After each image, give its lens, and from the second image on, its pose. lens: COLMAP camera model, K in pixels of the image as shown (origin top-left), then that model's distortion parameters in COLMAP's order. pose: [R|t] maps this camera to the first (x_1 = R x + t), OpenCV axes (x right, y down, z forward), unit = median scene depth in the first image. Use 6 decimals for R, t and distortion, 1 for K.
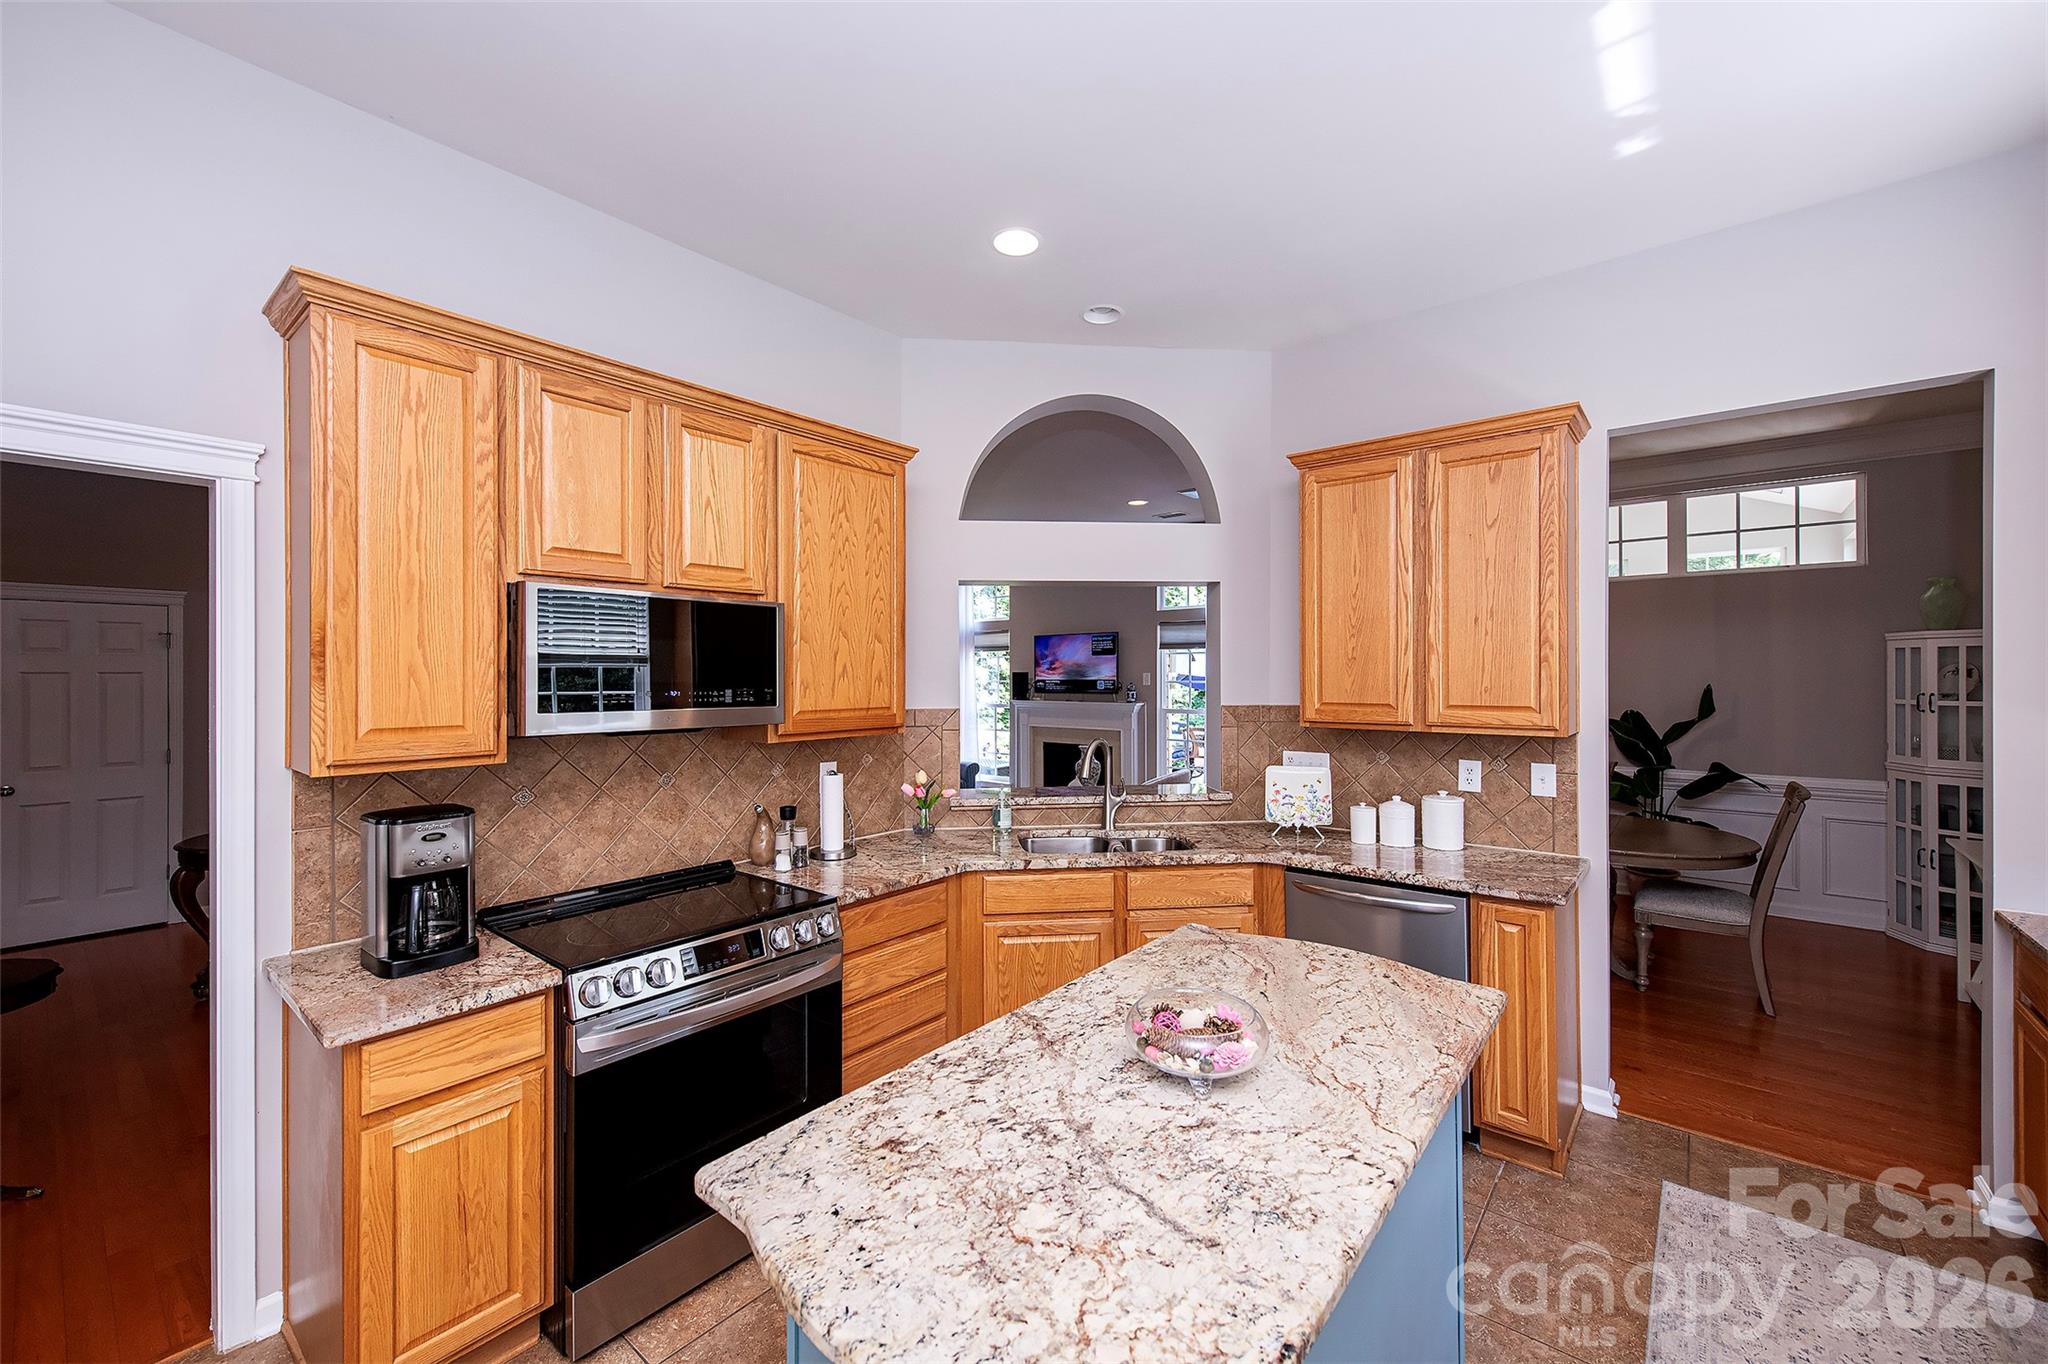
lens RADIAL K [[834.8, 0, 1065.6], [0, 834.8, 674.1], [0, 0, 1]] dist [0.015216, -0.003697]
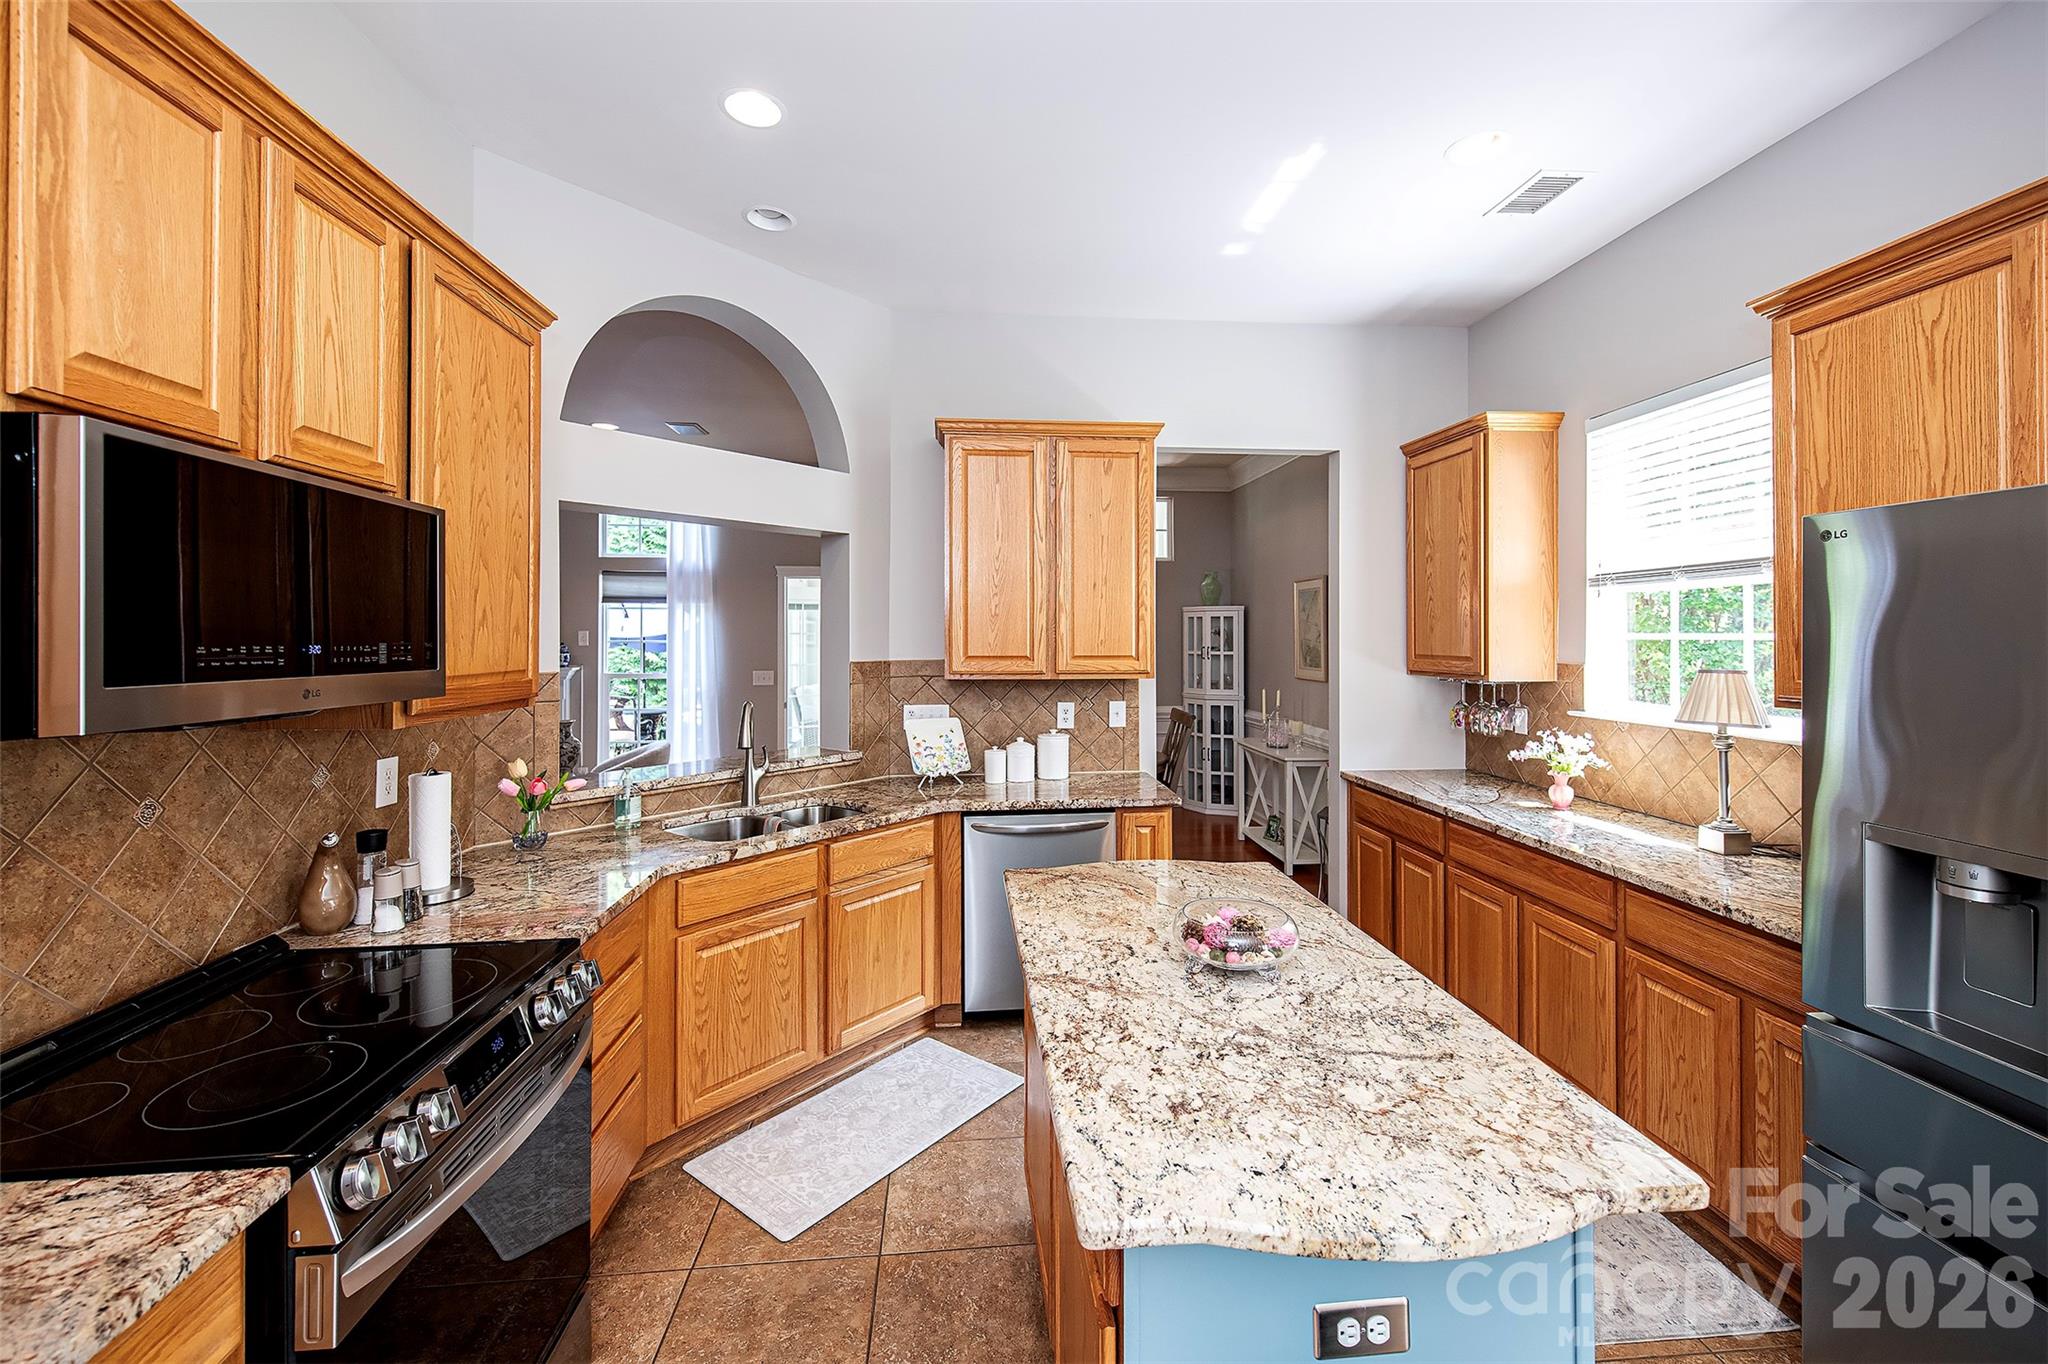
lens RADIAL K [[834.8, 0, 1074.3], [0, 834.8, 630.9], [0, 0, 1]] dist [0.015216, -0.003697]
pose [[0.704089, 0.006611, 0.710081, -0.385203], [-0.001545, 0.999969, -0.007777, 0.011065], [-0.710110, 0.004379, 0.704077, 0.164688]]
